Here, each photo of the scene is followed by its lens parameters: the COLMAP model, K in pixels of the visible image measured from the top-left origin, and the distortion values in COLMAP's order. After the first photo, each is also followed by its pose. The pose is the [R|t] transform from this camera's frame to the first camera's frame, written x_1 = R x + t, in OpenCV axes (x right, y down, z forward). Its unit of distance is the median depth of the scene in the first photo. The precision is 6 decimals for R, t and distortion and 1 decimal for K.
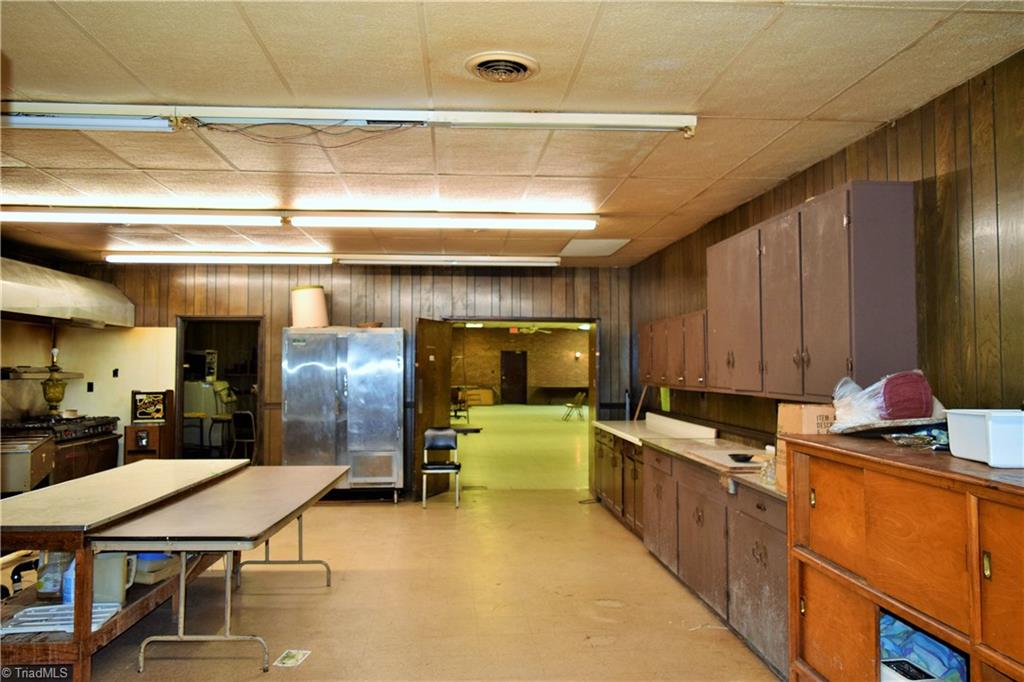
lens RADIAL K [[792.9, 0, 513.3], [0, 792.9, 341.6], [0, 0, 1]] dist [-0.021654, 0.011204]
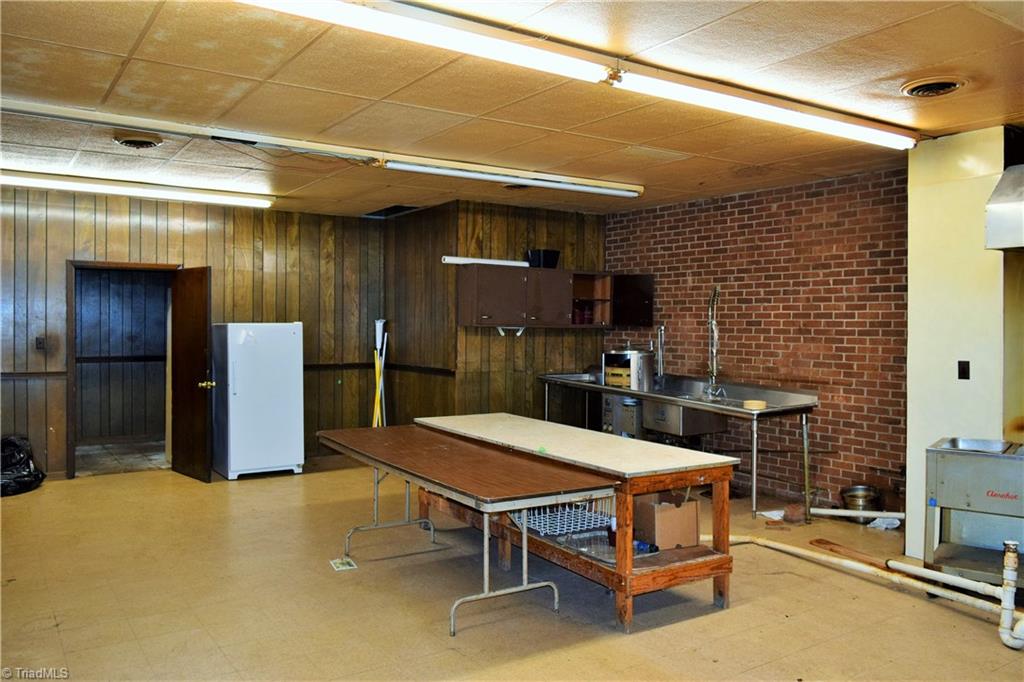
lens RADIAL K [[792.9, 0, 515.3], [0, 792.9, 337.1], [0, 0, 1]] dist [-0.021654, 0.011204]
pose [[-0.870640, 0.001811, -0.491917, 0.041781], [0.007224, 0.999932, -0.009104, 0.030923], [0.491867, -0.011480, -0.870595, 1.054227]]
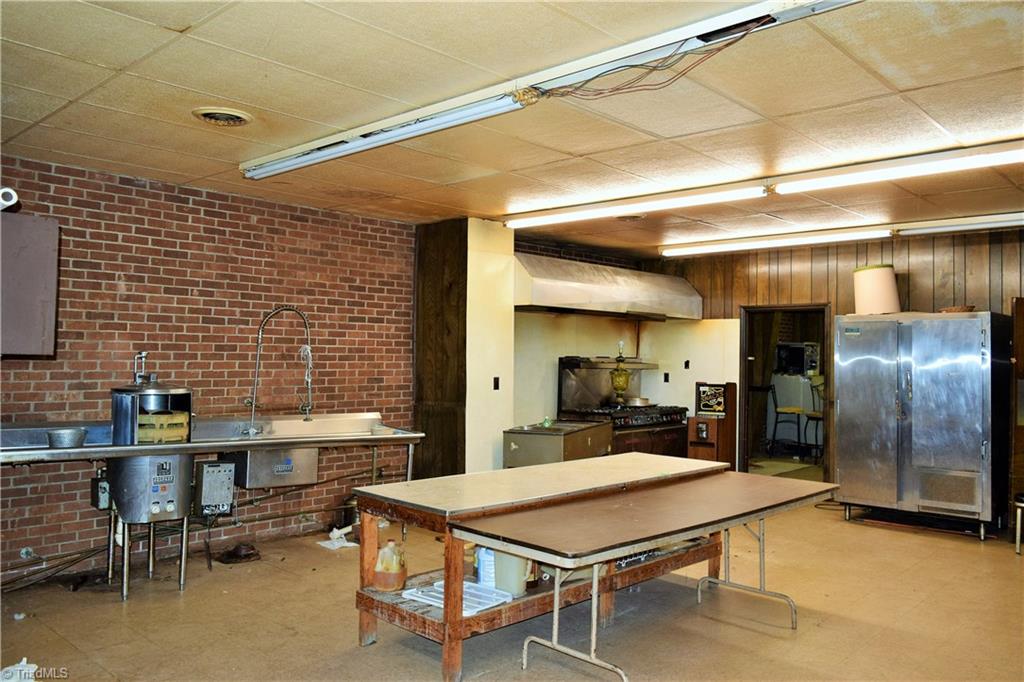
lens RADIAL K [[792.9, 0, 513.0], [0, 792.9, 337.4], [0, 0, 1]] dist [-0.021654, 0.011204]
pose [[0.675175, -0.007635, -0.737618, 0.111218], [0.009421, 0.999954, -0.001727, 0.004556], [0.737597, -0.005783, 0.675216, 0.151678]]
